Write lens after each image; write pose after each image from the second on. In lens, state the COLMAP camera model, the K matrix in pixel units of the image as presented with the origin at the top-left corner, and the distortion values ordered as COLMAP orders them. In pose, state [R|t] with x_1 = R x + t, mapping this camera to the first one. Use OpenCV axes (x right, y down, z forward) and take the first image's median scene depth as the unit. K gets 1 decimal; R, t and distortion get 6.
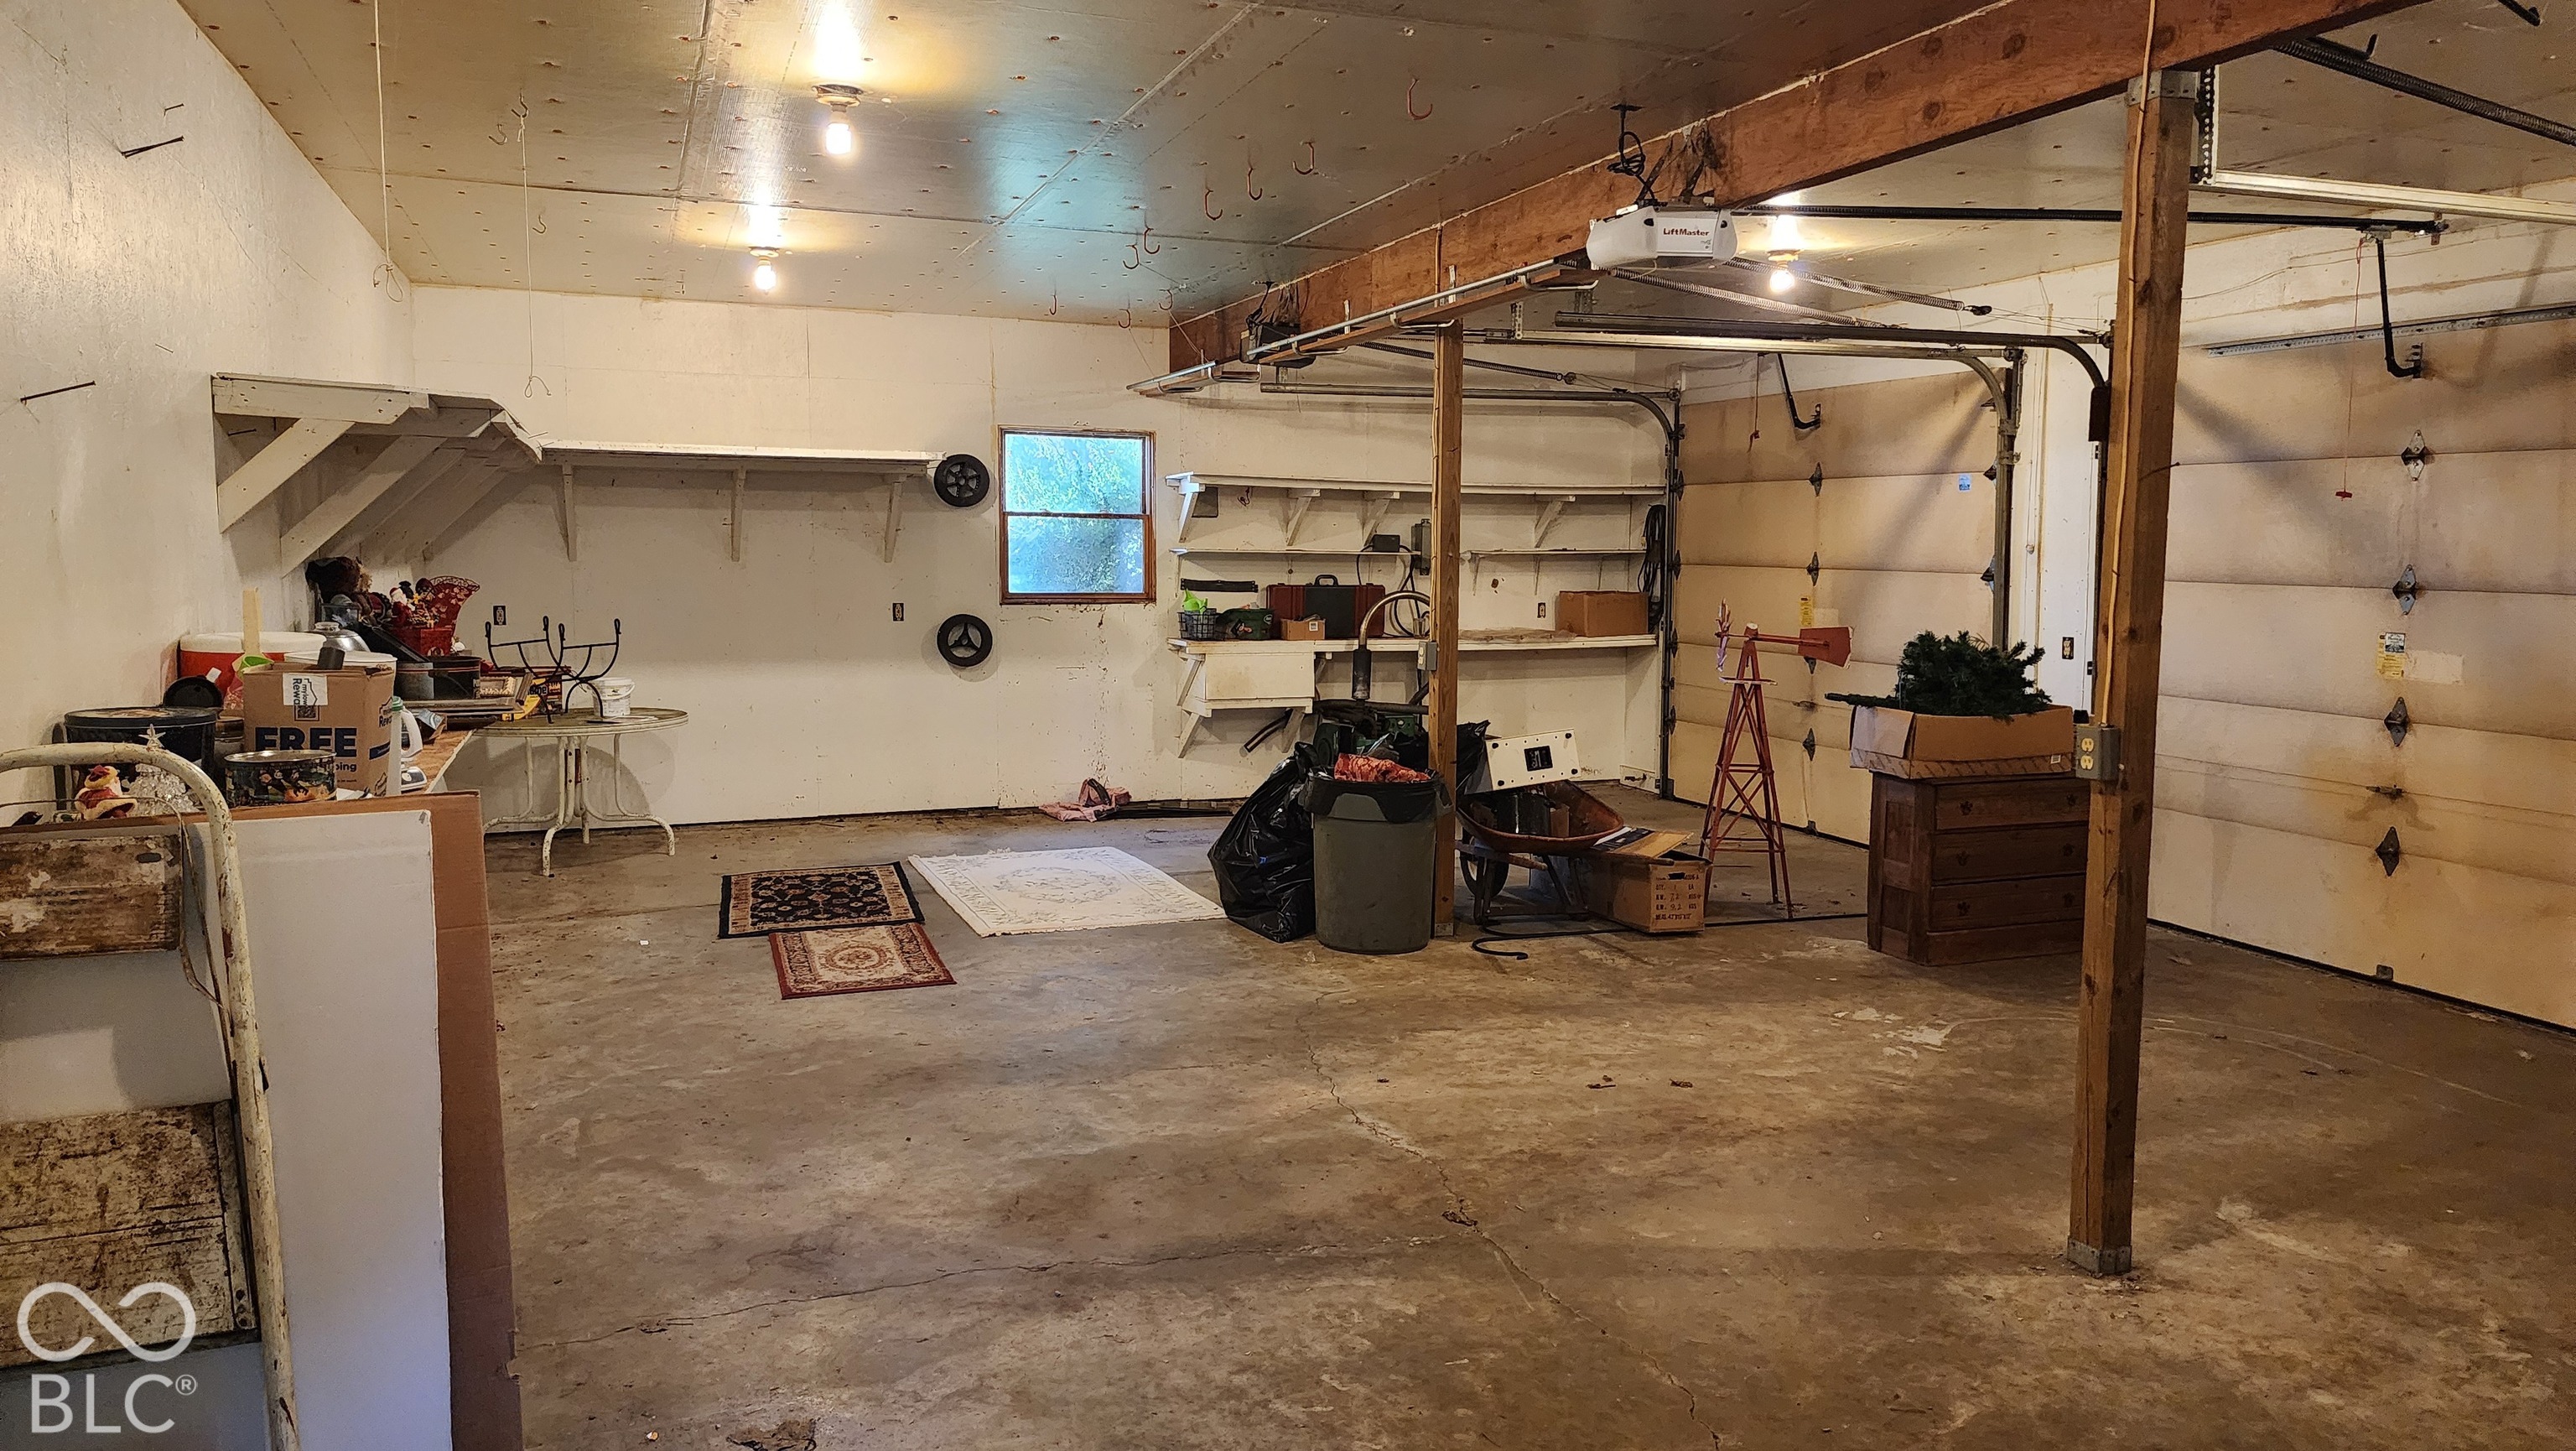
lens RADIAL K [[1721.5, 0, 1307.5], [0, 1721.5, 699.7], [0, 0, 1]] dist [0.066731, -0.056516]
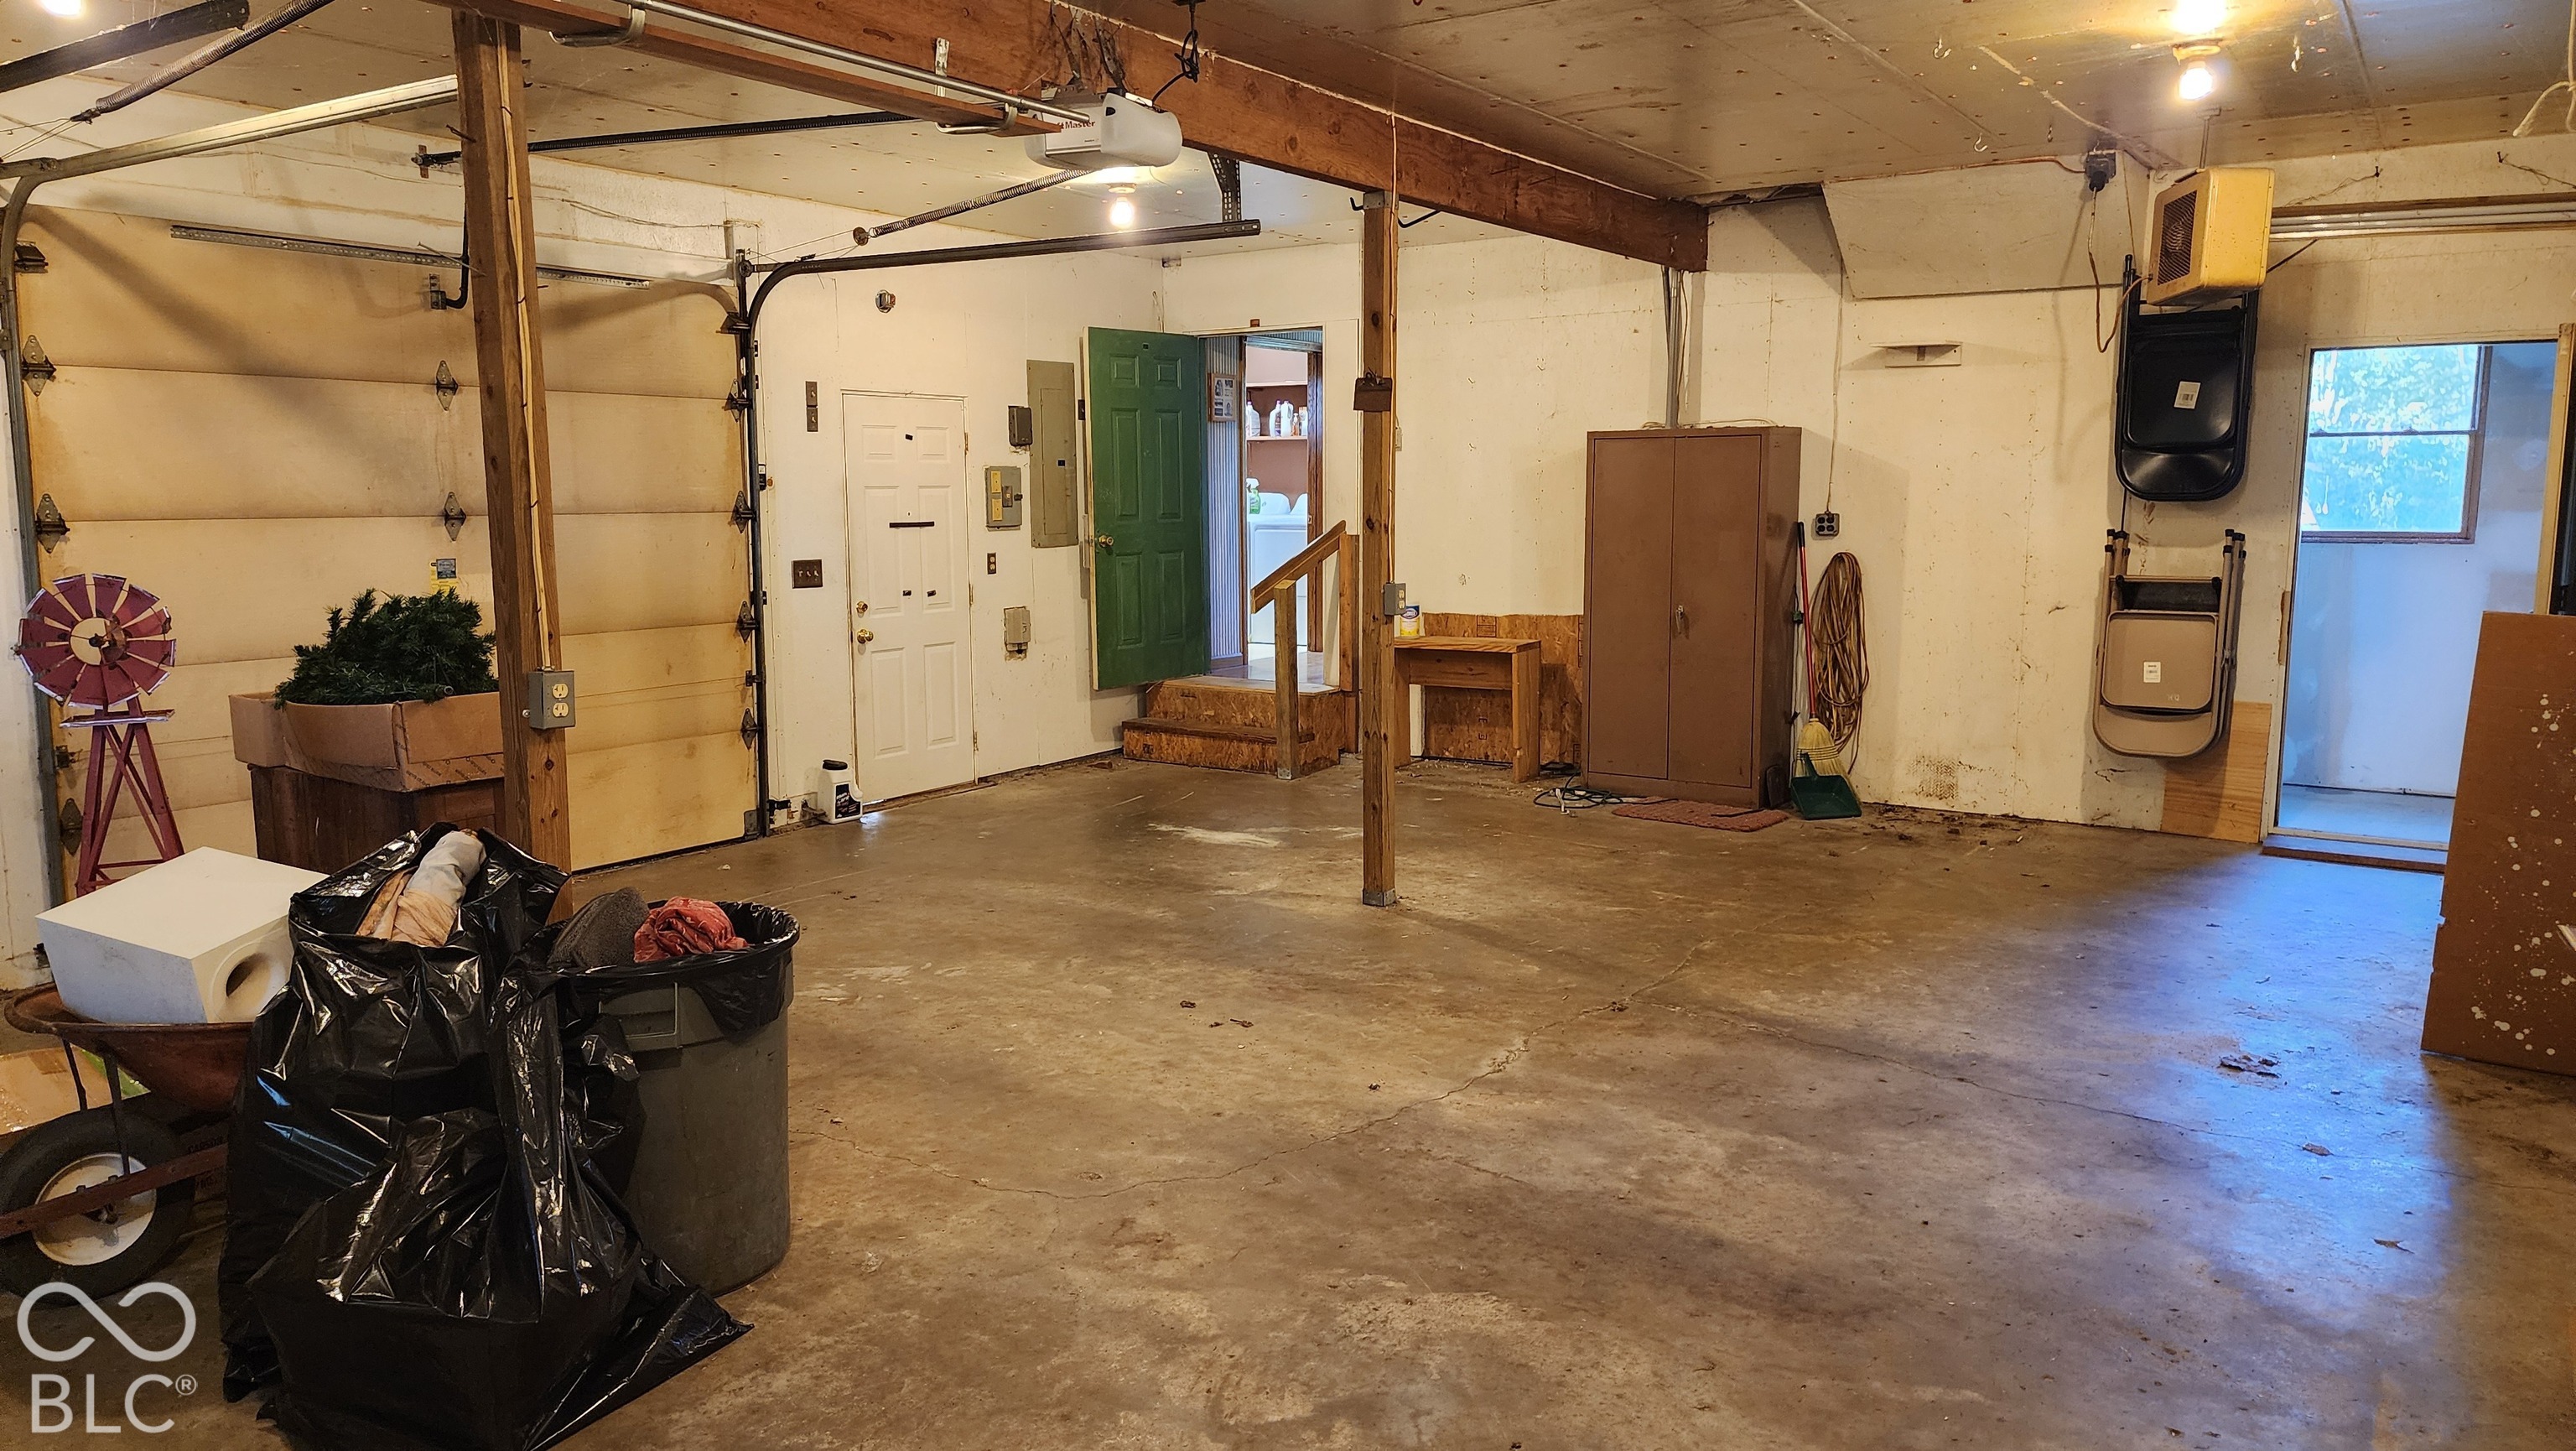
lens RADIAL K [[1721.5, 0, 1244.6], [0, 1721.5, 700.2], [0, 0, 1]] dist [0.066731, -0.056516]
pose [[-0.552852, -0.115132, 0.825287, -0.597218], [0.075575, 0.979399, 0.187259, -0.137184], [-0.829845, 0.165898, -0.532762, 1.422210]]
